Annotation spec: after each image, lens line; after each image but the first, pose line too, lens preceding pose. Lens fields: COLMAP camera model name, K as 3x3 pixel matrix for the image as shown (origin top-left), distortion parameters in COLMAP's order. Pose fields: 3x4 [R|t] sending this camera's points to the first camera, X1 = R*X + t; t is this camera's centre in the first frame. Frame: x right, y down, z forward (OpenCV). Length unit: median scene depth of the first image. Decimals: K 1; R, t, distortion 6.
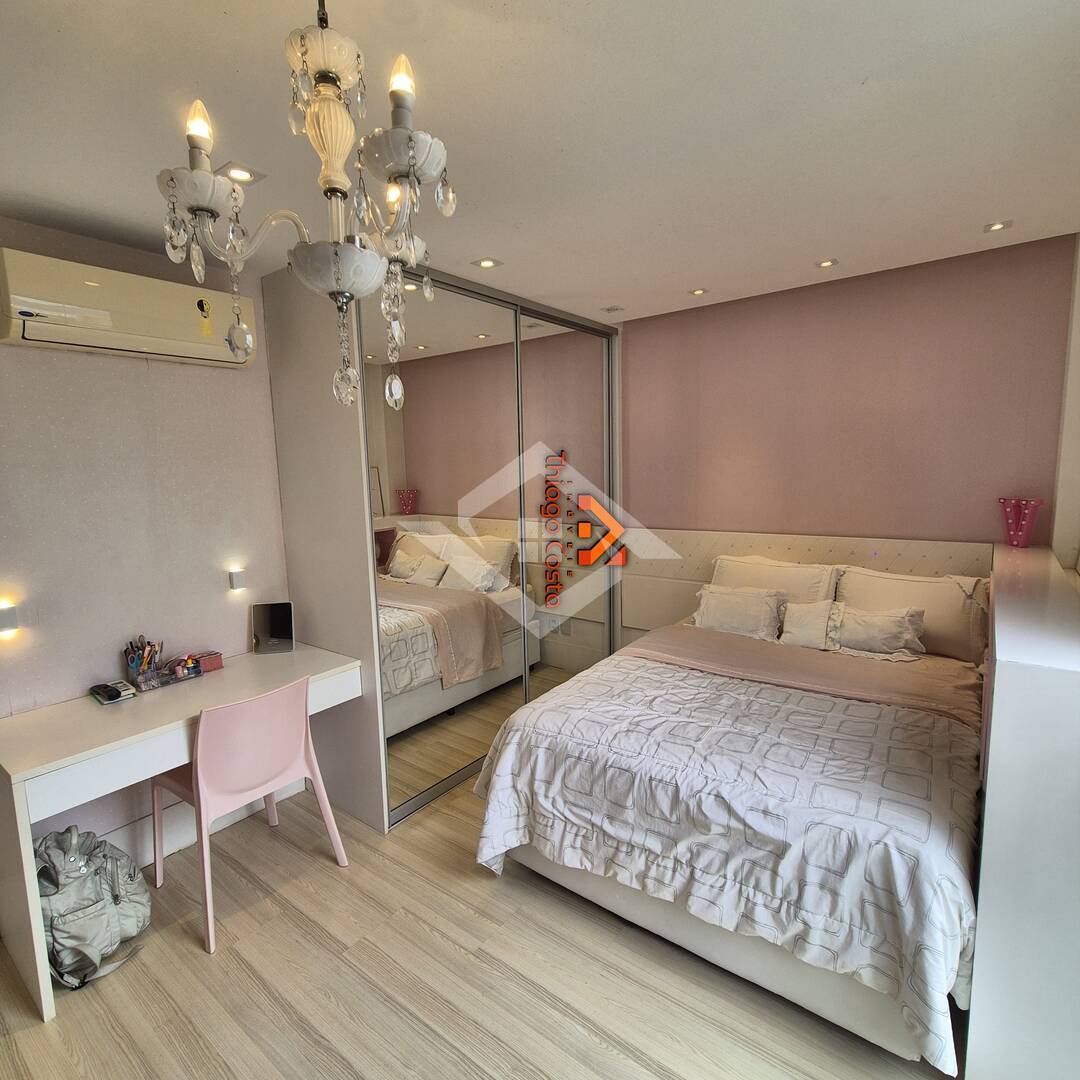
lens RADIAL K [[589.0, 0, 541.1], [0, 589.0, 543.9], [0, 0, 1]] dist [0.002705, 0.002997]
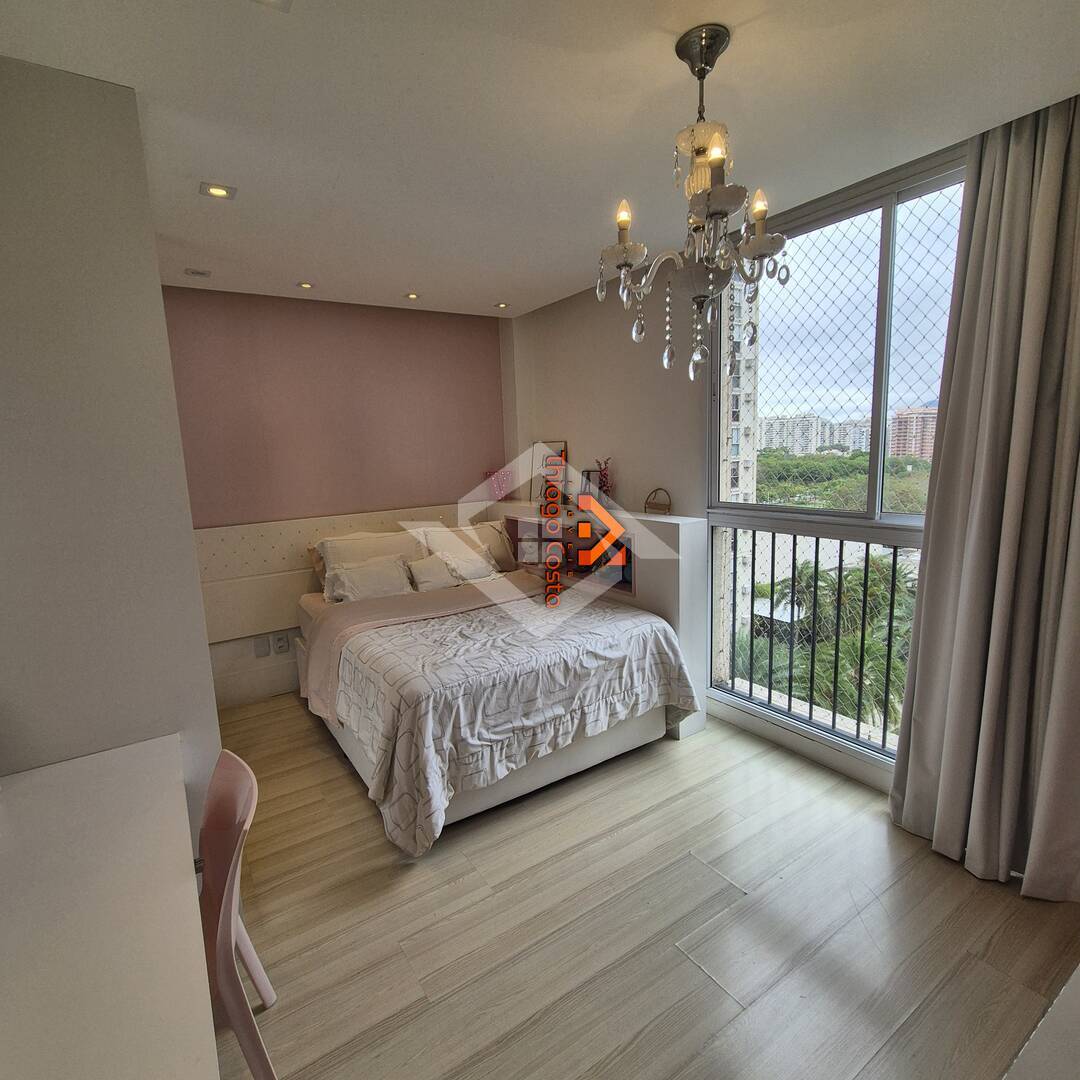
lens RADIAL K [[589.0, 0, 539.9], [0, 589.0, 537.6], [0, 0, 1]] dist [0.002705, 0.002997]
pose [[0.328128, -0.127105, 0.936043, -1.029653], [0.155488, 0.984658, 0.079200, -0.009101], [-0.931748, 0.119556, 0.342857, 0.495841]]
